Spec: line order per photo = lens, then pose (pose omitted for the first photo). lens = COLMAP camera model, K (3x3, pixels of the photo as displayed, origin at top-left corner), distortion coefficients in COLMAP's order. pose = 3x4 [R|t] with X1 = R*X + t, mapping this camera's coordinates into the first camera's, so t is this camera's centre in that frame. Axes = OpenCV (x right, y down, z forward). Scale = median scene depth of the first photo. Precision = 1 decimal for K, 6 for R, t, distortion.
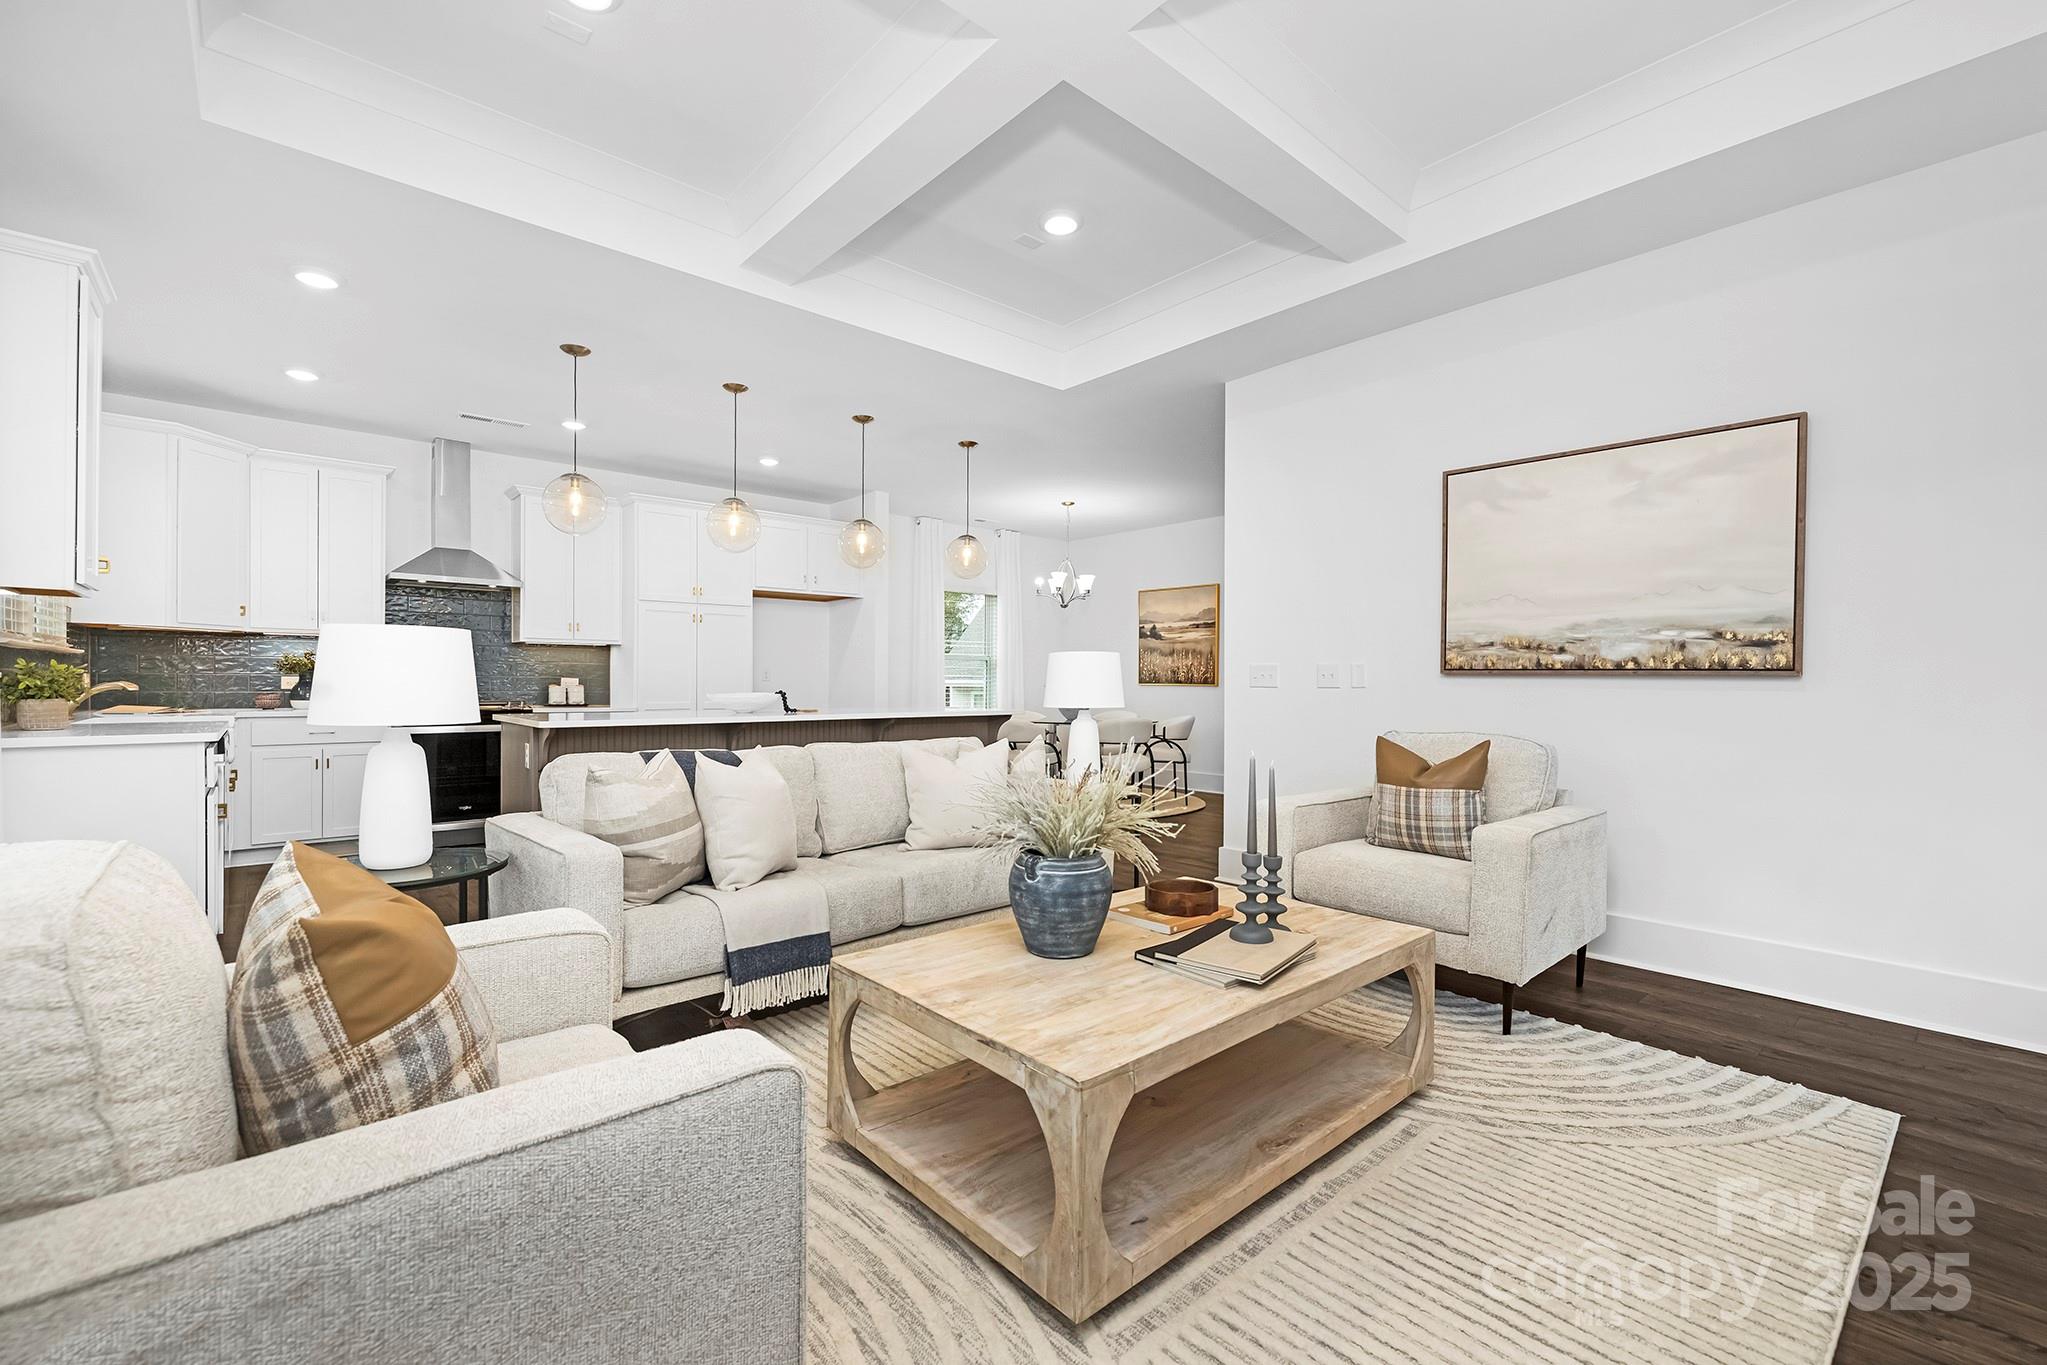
lens RADIAL K [[863.2, 0, 1008.6], [0, 863.2, 691.4], [0, 0, 1]] dist [-0.000765, 0.000025]
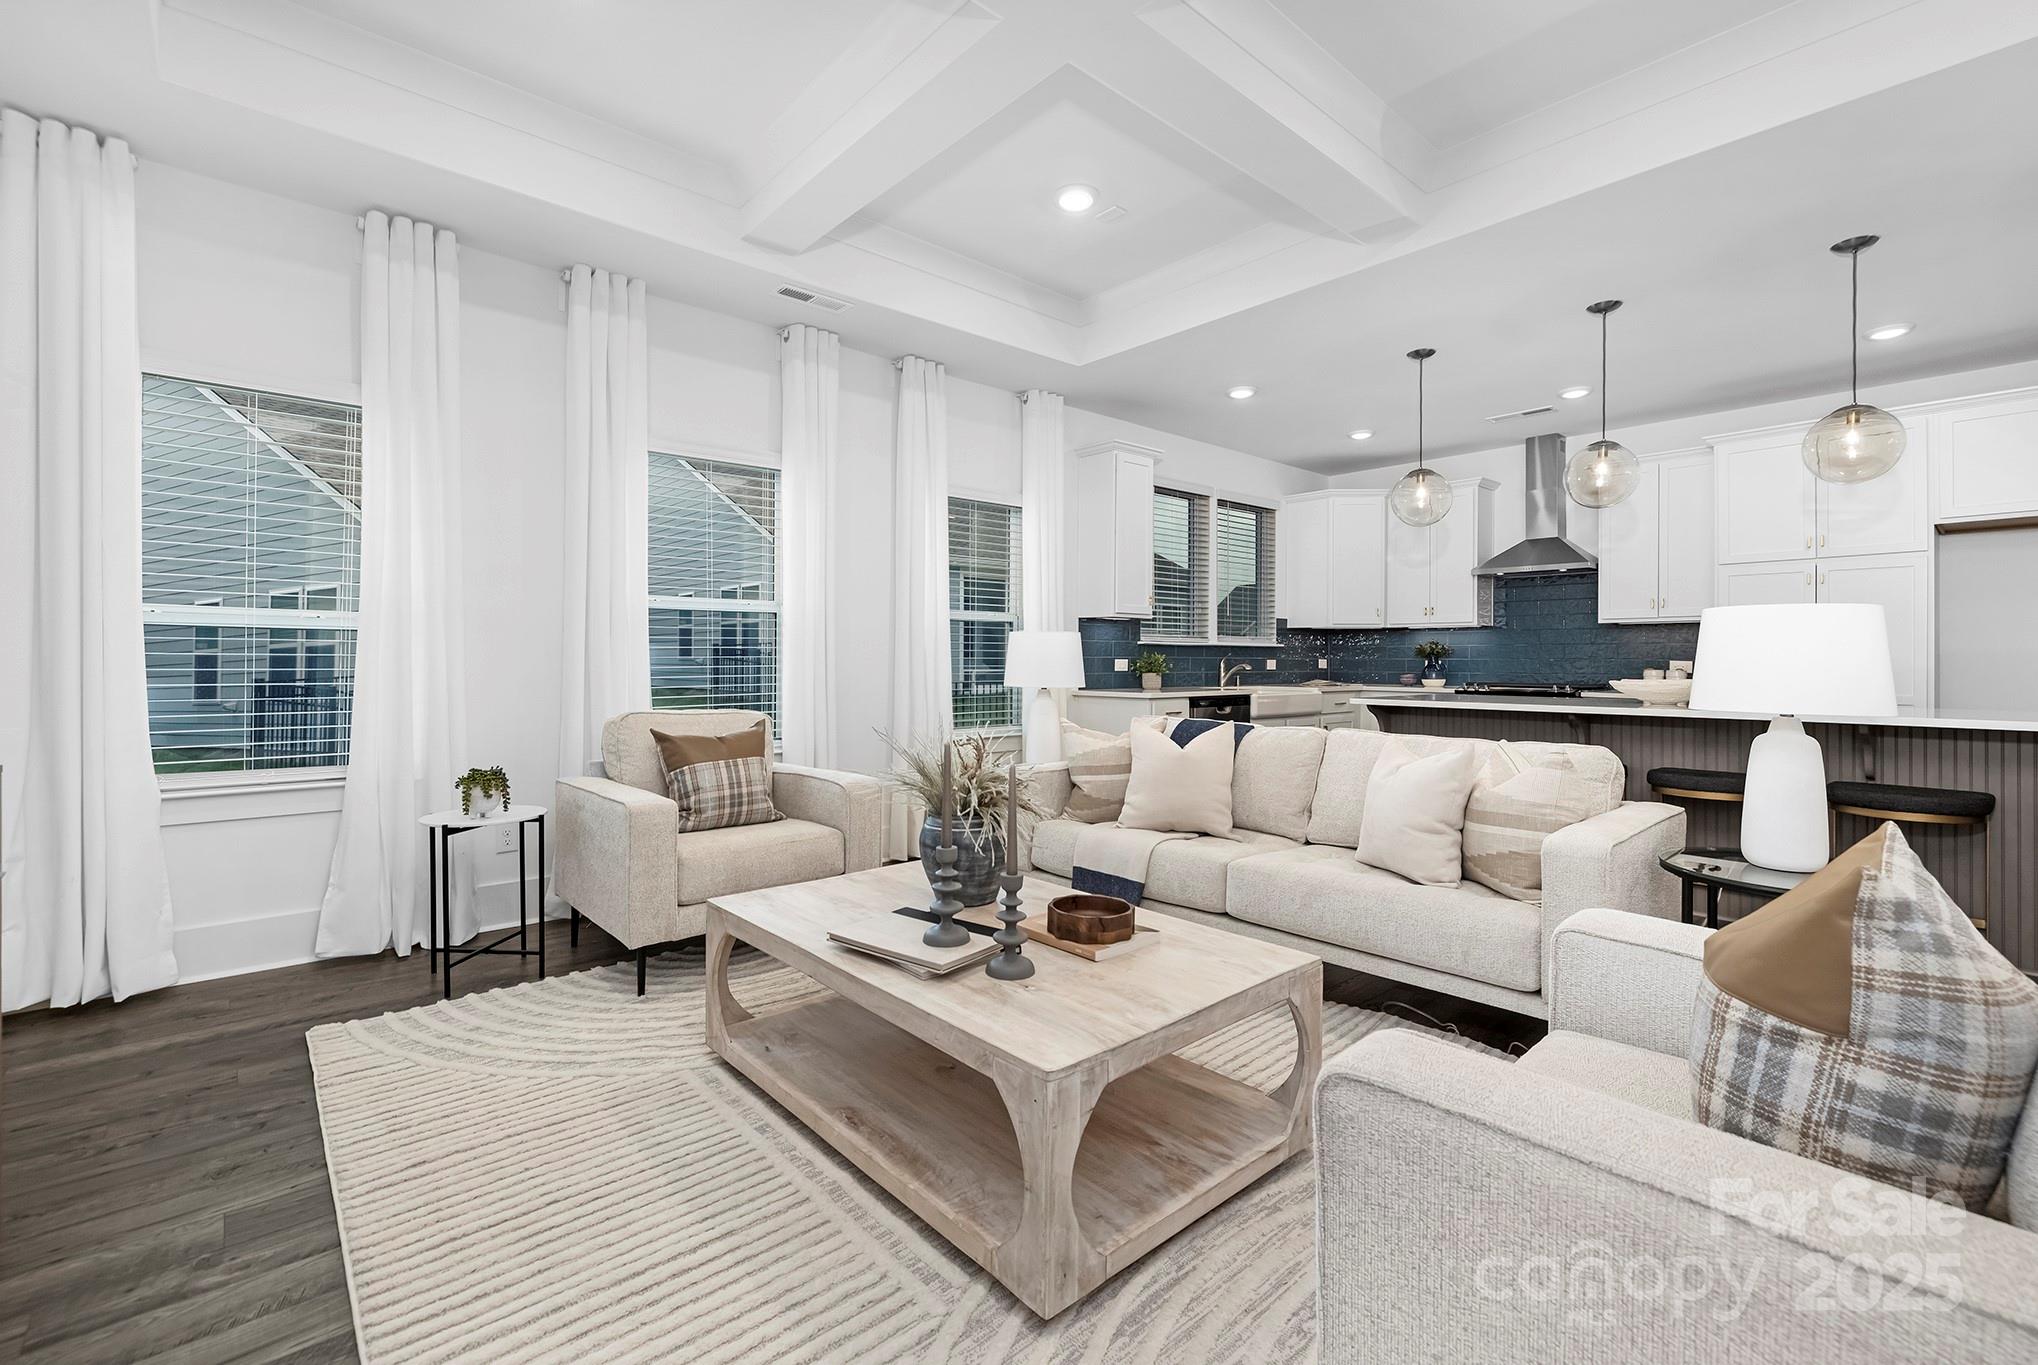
lens RADIAL K [[857.4, 0, 1018.6], [0, 857.4, 668.5], [0, 0, 1]] dist [0.000007, -0.000087]
pose [[0.031878, 0.004768, -0.999480, 0.629055], [-0.014615, 0.999884, 0.004304, -0.004152], [0.999385, 0.014470, 0.031944, 0.551525]]
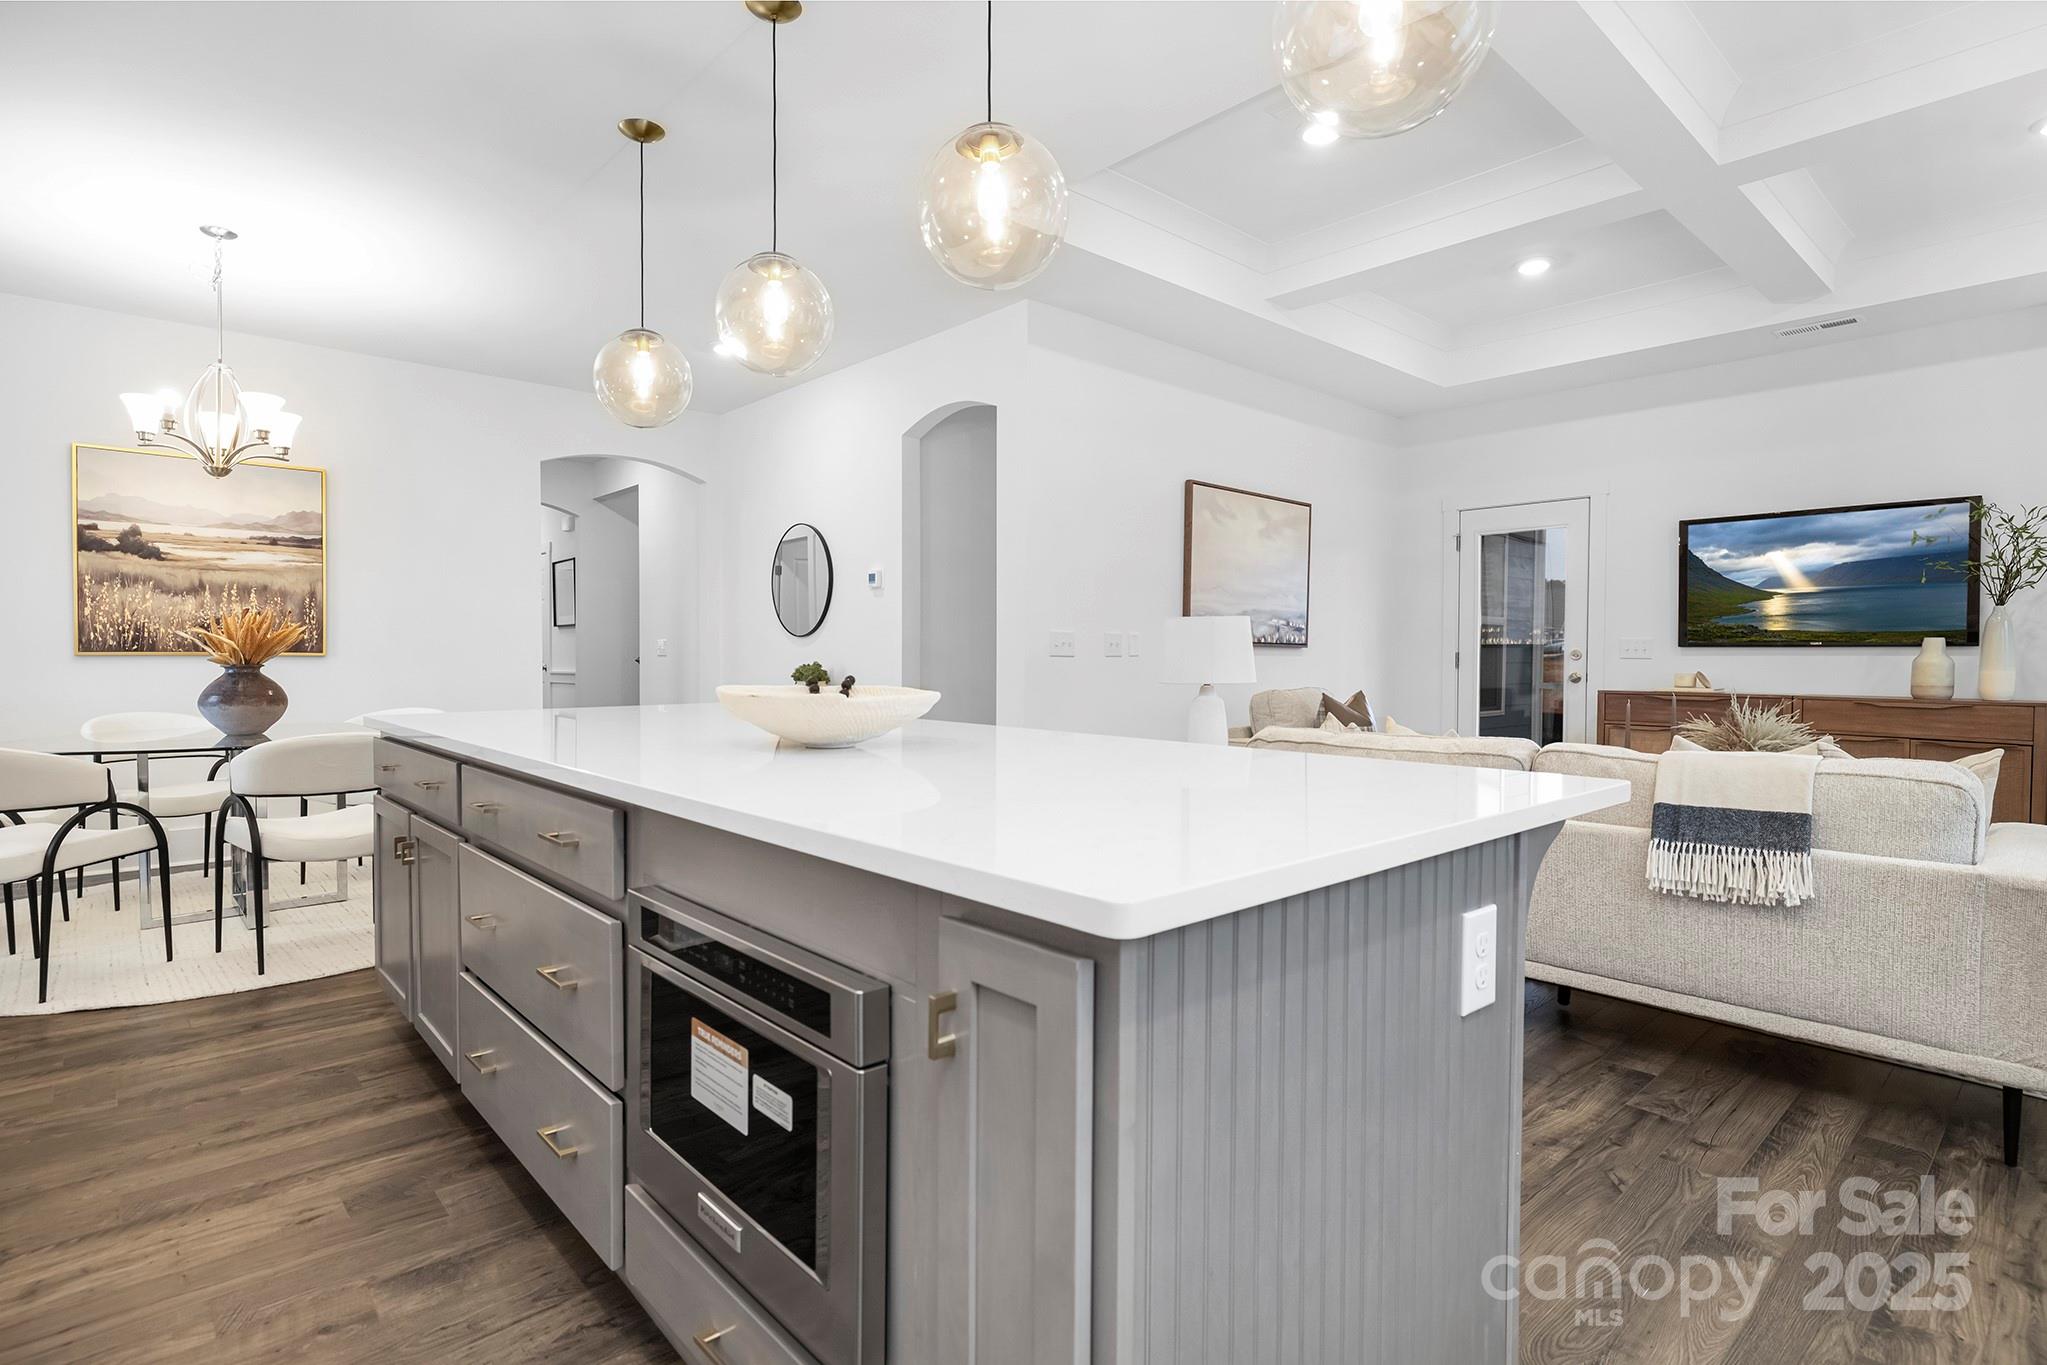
lens RADIAL K [[1037.4, 0, 1023.5], [0, 1037.4, 682.5], [0, 0, 1]] dist [-0.001297, -0.000890]
pose [[-0.031221, -0.036265, 0.998854, -1.009600], [0.007103, 0.999308, 0.036504, -0.023630], [-0.999487, 0.008235, -0.030941, 1.338290]]
